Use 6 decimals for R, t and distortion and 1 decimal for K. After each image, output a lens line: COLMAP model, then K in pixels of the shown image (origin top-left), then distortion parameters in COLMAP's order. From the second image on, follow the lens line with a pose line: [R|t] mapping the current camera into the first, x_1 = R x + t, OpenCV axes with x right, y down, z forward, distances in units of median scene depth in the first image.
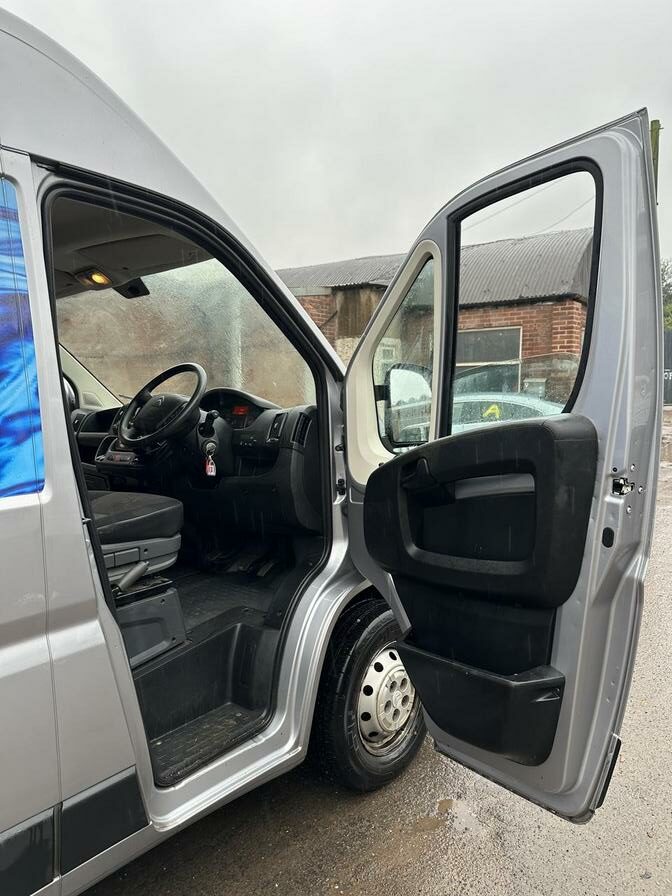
lens RADIAL K [[629.6, 0, 336.0], [0, 629.6, 448.0], [0, 0, 1]] dist [0.076366, -0.100620]
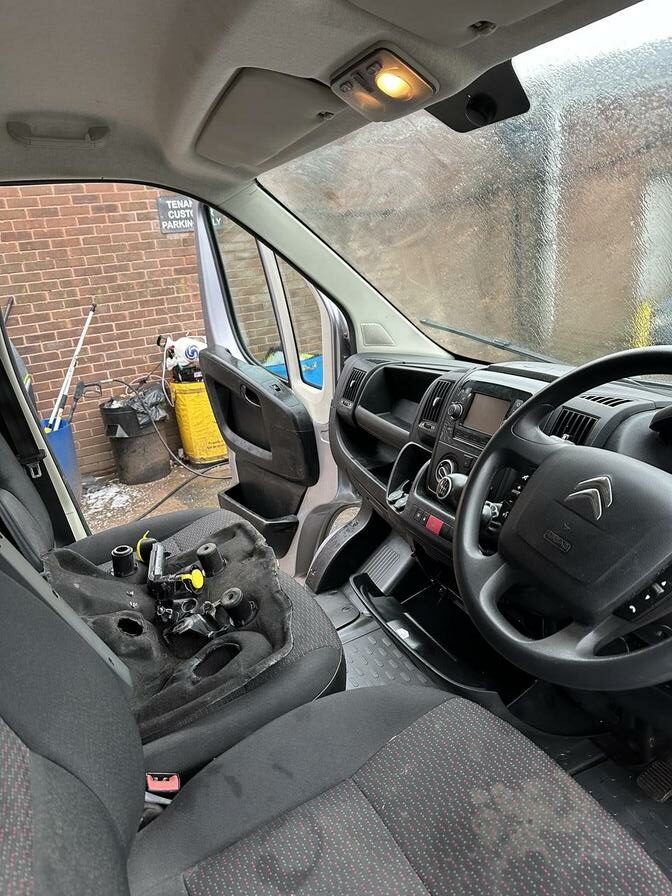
lens RADIAL K [[629.6, 0, 336.0], [0, 629.6, 448.0], [0, 0, 1]] dist [0.076366, -0.100620]
pose [[0.911839, 0.062286, -0.405795, -0.241787], [0.042465, 0.968813, 0.244126, -0.155696], [0.408345, -0.239836, 0.880757, 0.617554]]
